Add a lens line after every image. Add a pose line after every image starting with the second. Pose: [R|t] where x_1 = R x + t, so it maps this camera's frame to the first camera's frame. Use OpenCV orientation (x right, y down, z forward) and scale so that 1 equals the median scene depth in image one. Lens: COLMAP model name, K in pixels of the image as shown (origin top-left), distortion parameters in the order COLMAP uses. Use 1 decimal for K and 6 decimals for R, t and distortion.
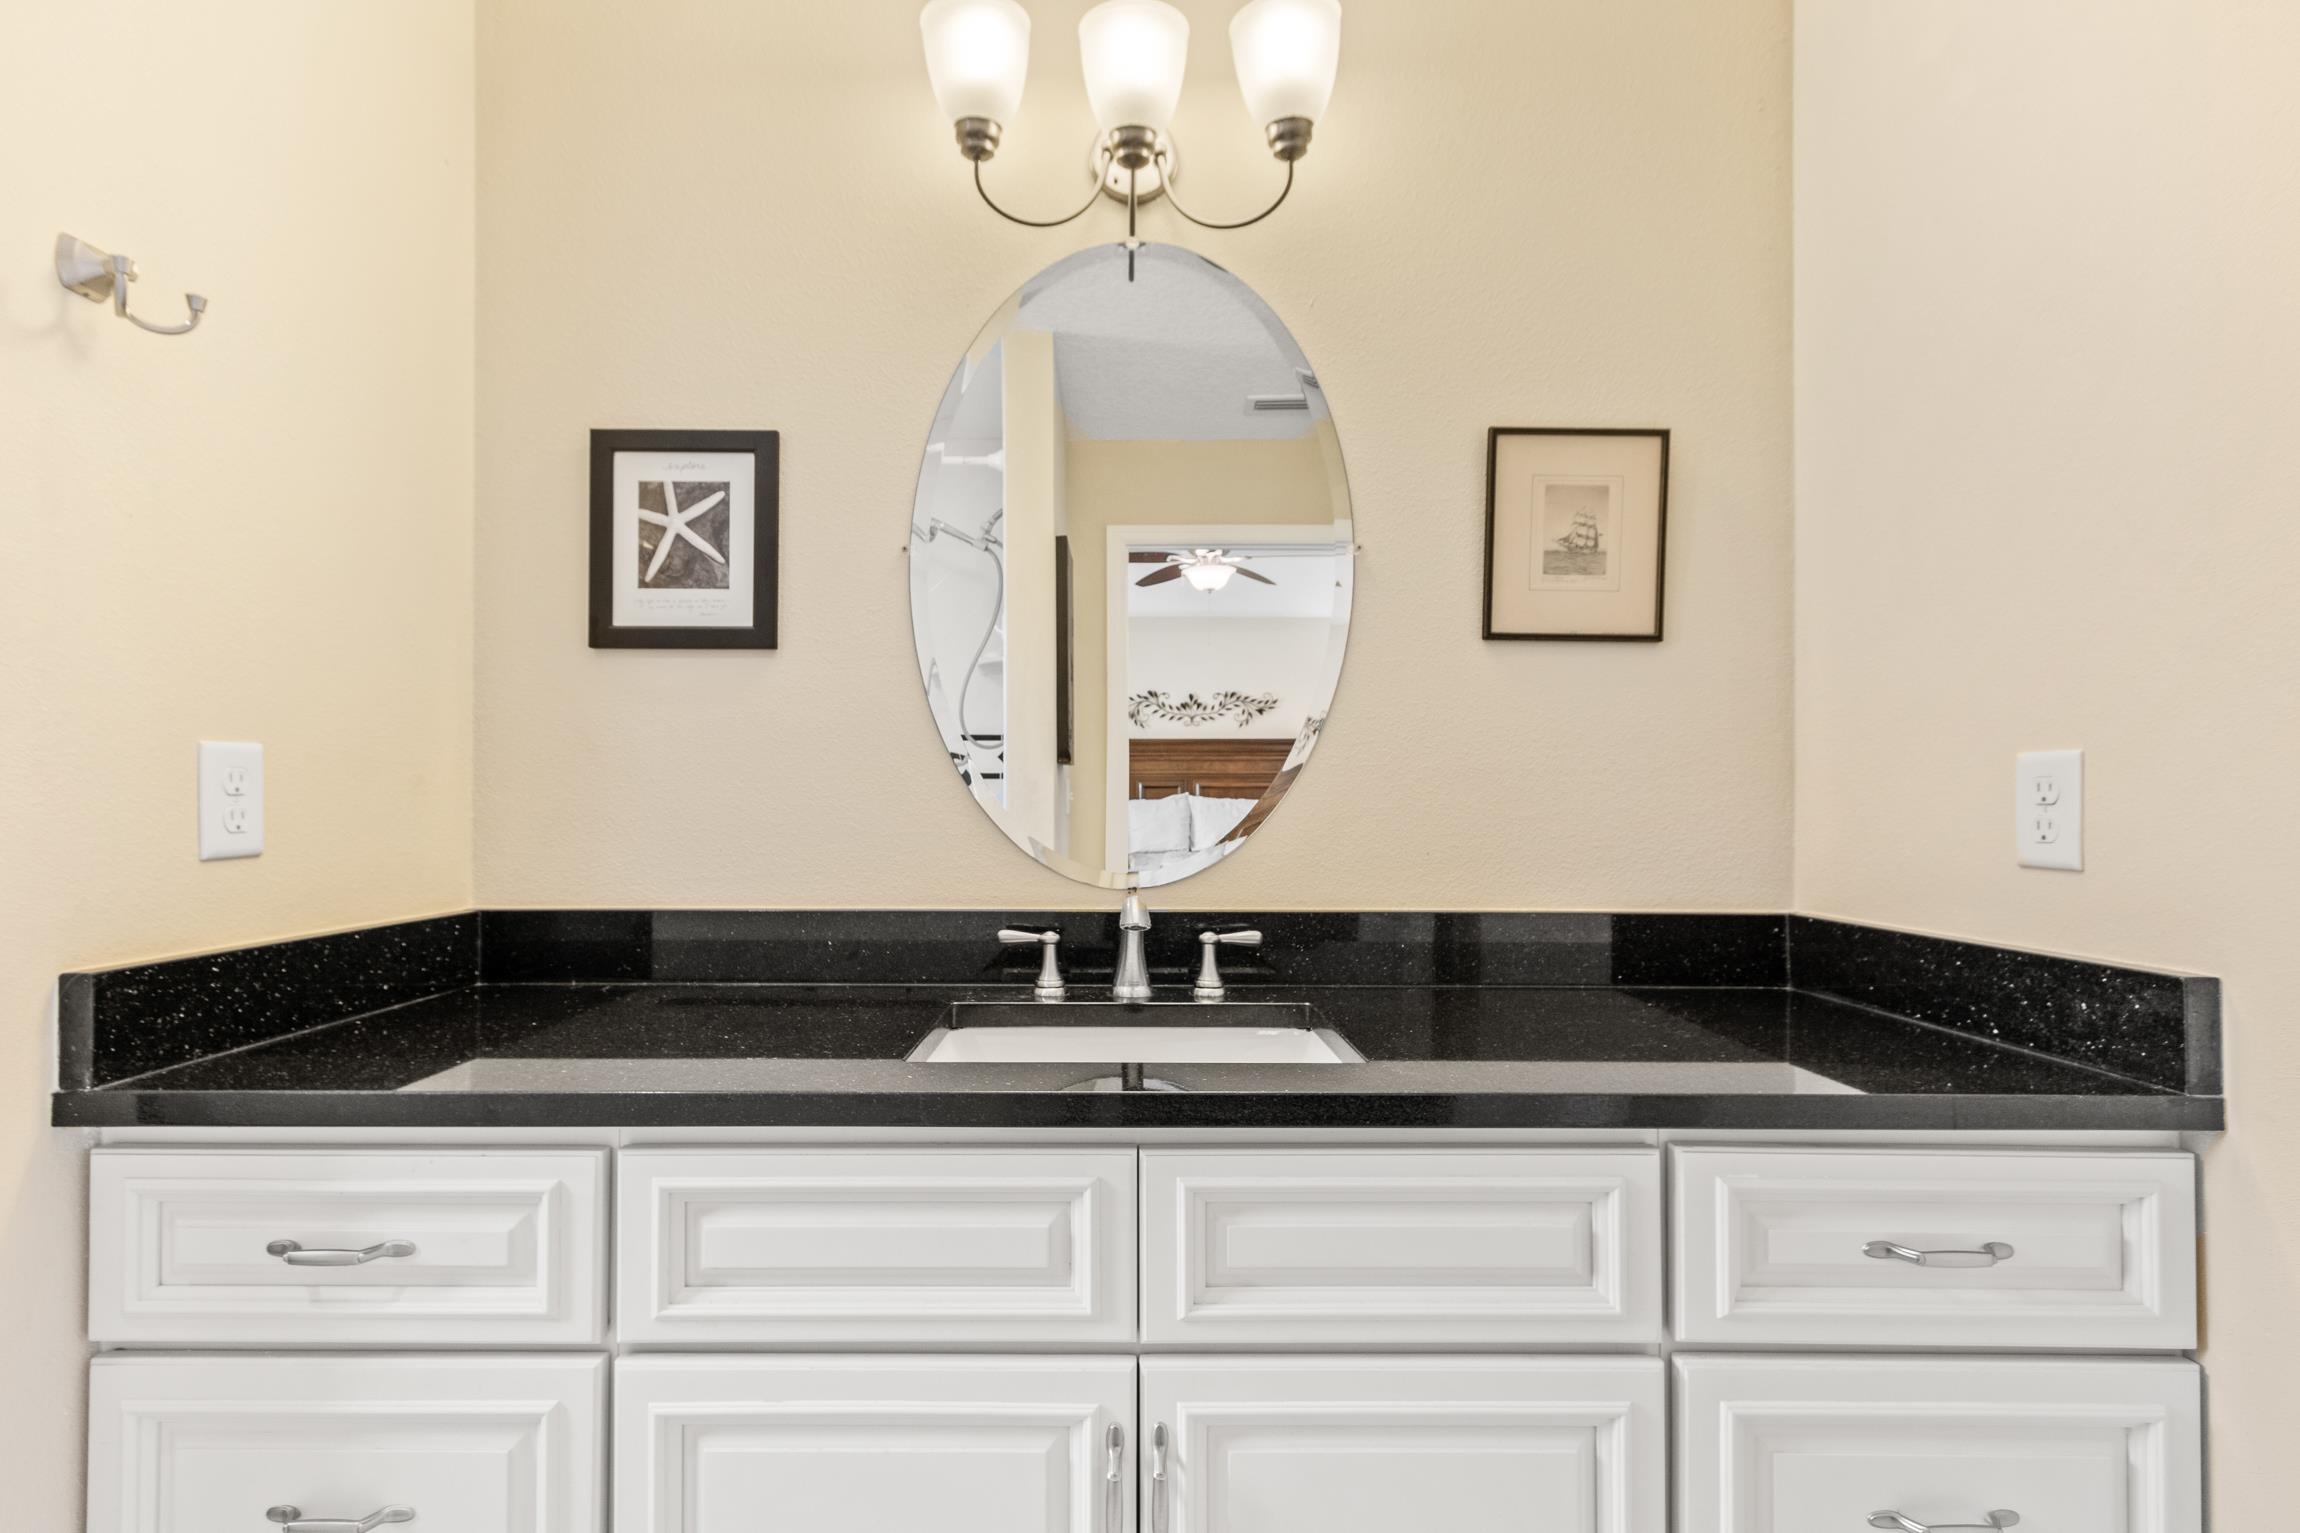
lens RADIAL K [[1219.0, 0, 1146.5], [0, 1219.0, 787.0], [0, 0, 1]] dist [0.006296, 0.001136]
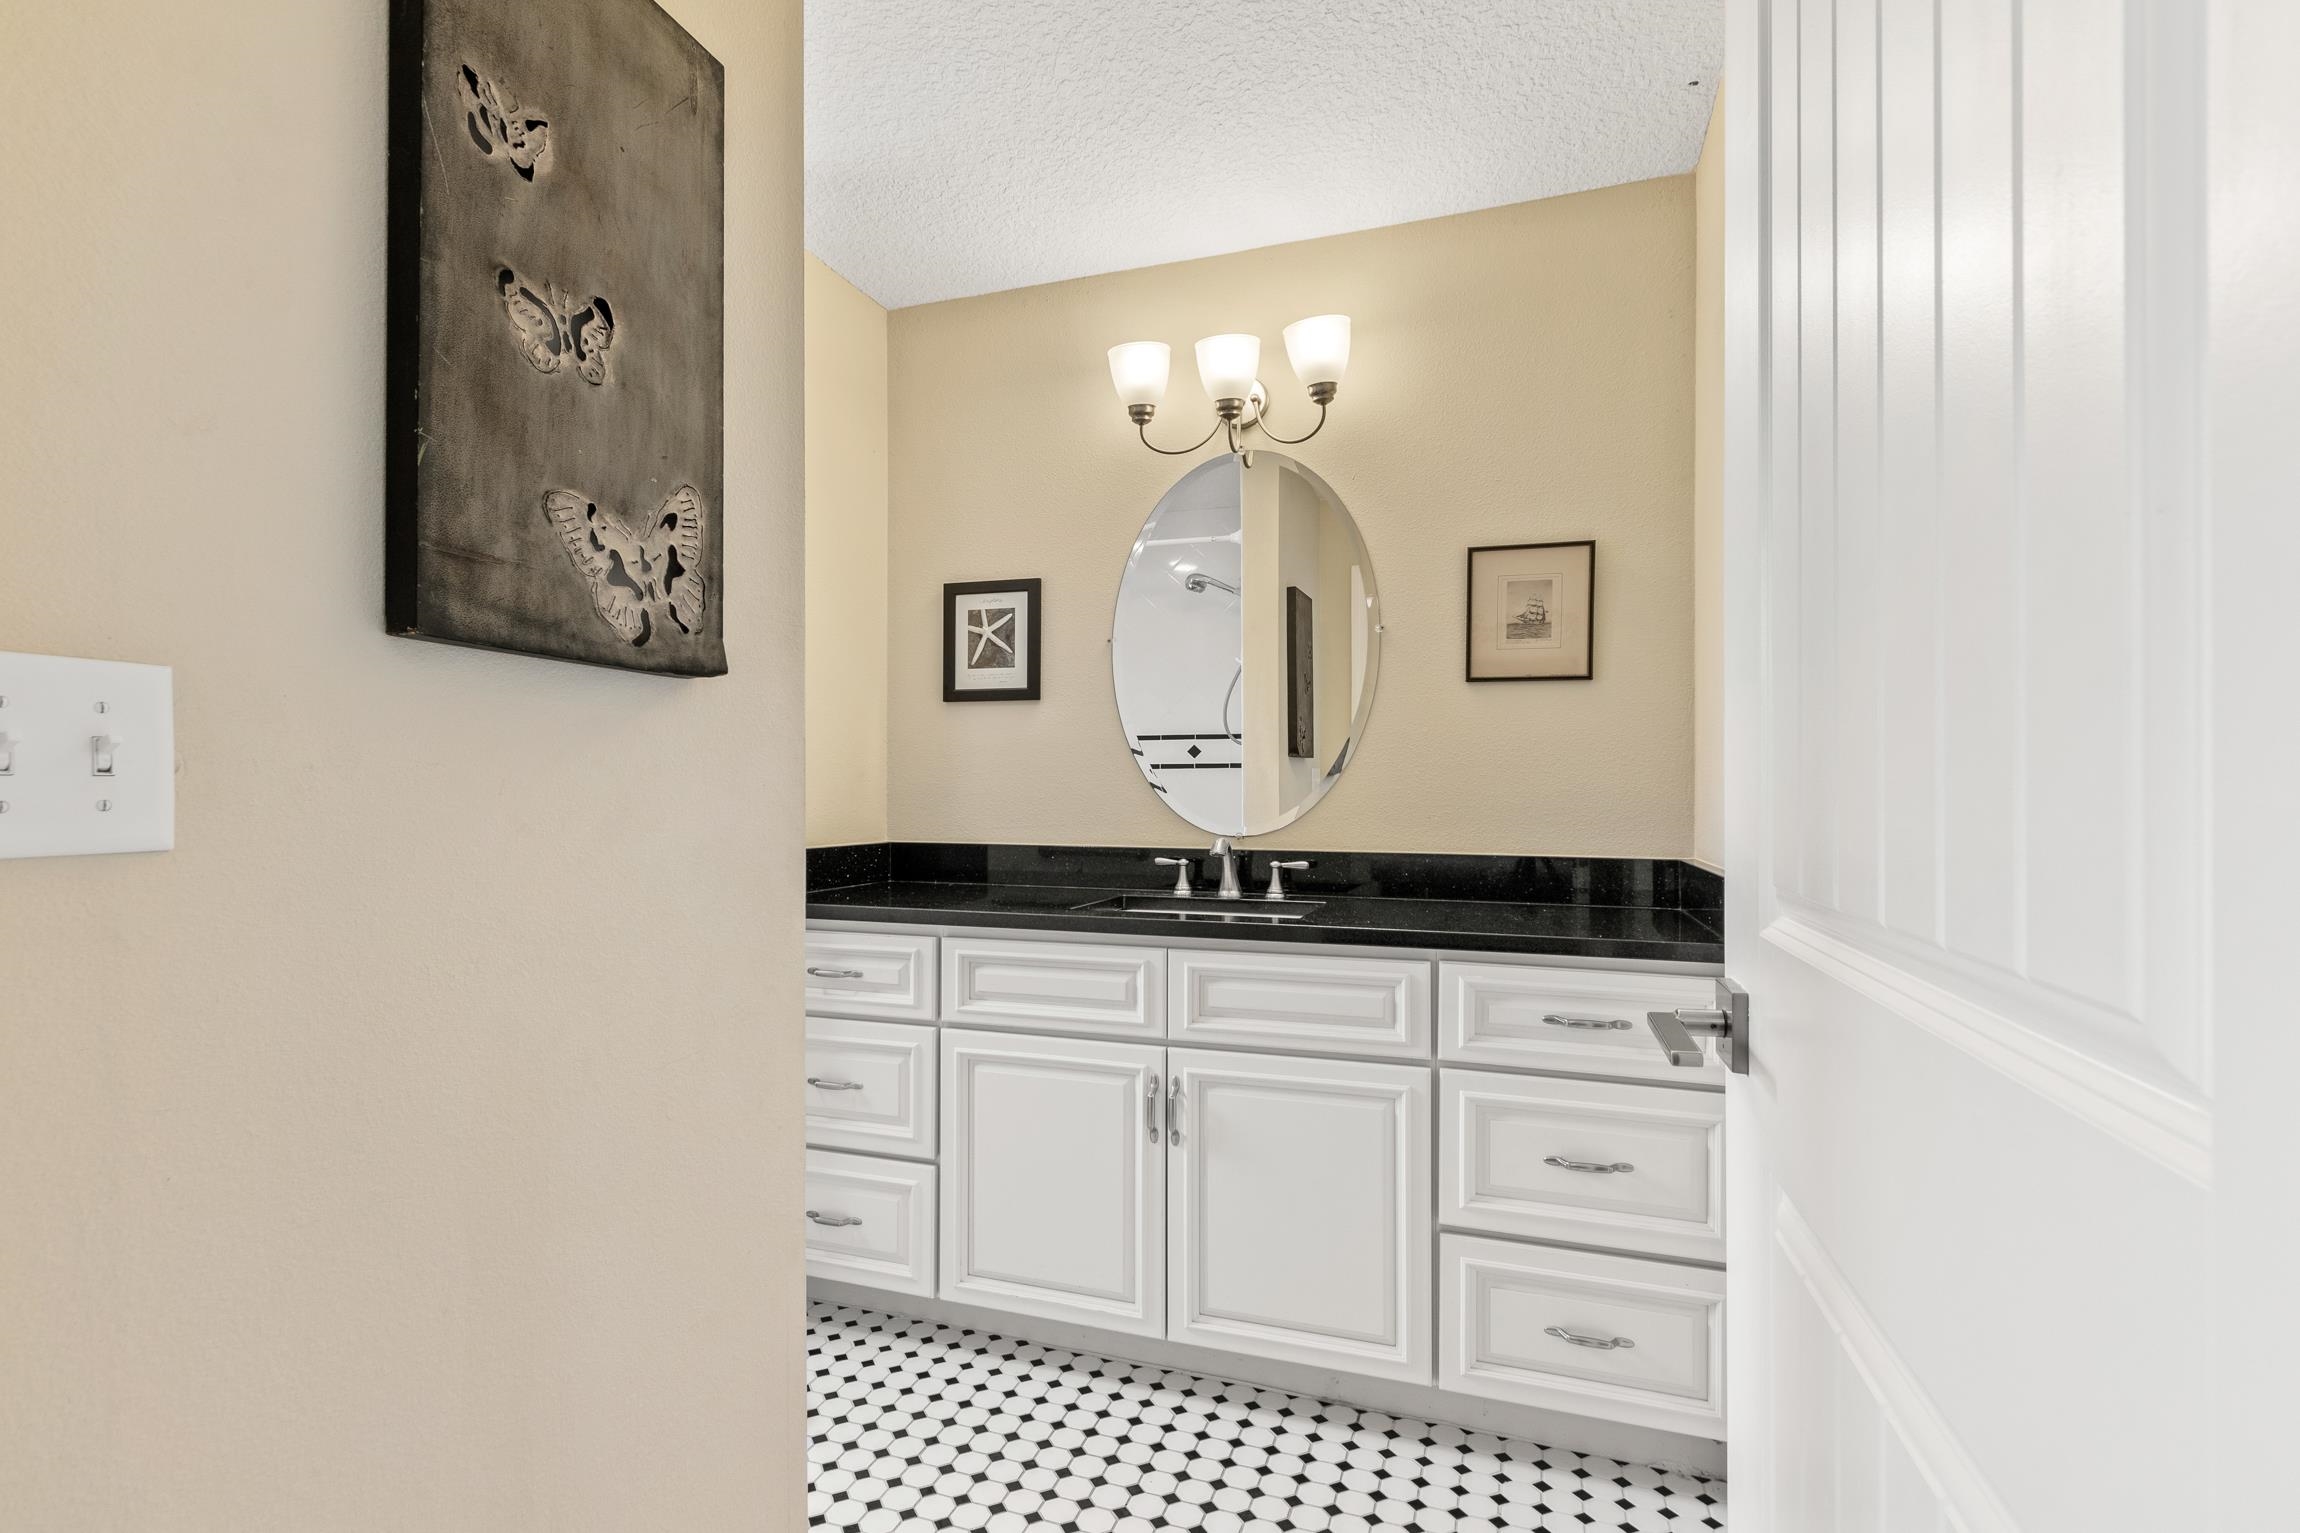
lens RADIAL K [[1037.3, 0, 1150.7], [0, 1037.3, 771.1], [0, 0, 1]] dist [-0.001358, -0.000032]
pose [[0.965863, -0.003045, -0.259037, 0.262287], [0.002077, 0.999990, -0.004013, -0.001716], [0.259047, 0.003338, 0.965859, -0.452494]]
